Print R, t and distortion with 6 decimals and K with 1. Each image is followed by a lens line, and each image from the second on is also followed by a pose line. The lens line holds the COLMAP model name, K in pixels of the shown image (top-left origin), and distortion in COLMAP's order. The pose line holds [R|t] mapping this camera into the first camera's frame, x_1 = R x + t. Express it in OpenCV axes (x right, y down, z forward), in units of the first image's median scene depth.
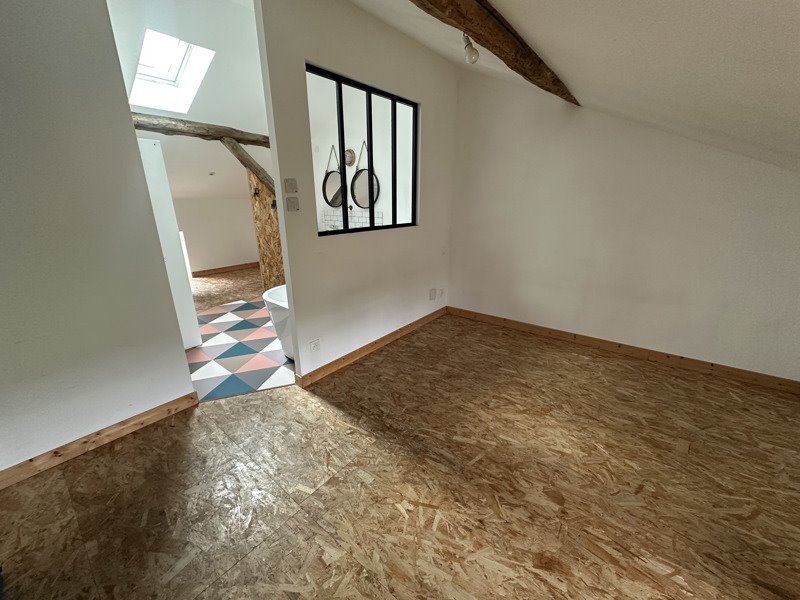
lens RADIAL K [[320.0, 0, 399.5], [0, 320.0, 302.2], [0, 0, 1]] dist [0.001414, 0.000032]
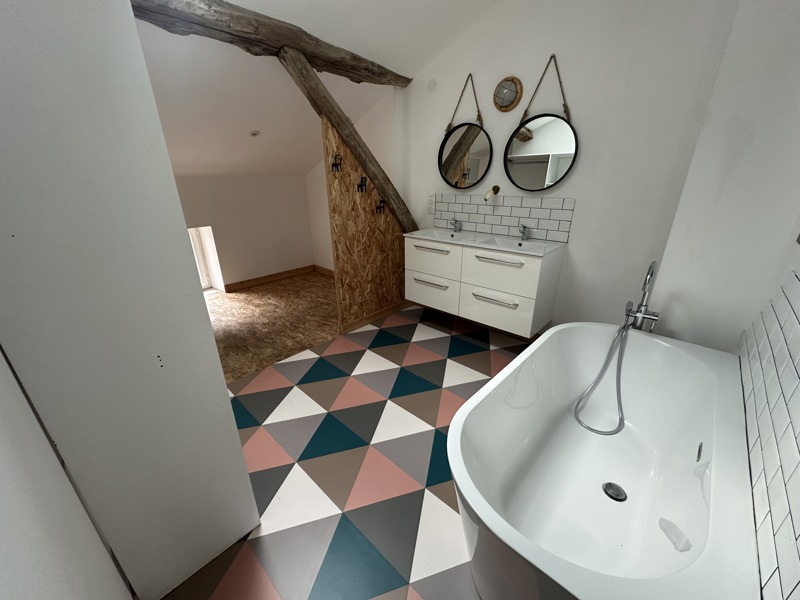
lens RADIAL K [[320.0, 0, 399.8], [0, 320.0, 300.3], [0, 0, 1]] dist [0.001414, 0.000032]
pose [[0.997741, 0.015764, -0.065308, -0.285894], [-0.011932, 0.998207, 0.058652, -0.133571], [0.066116, -0.057740, 0.996140, 0.423711]]
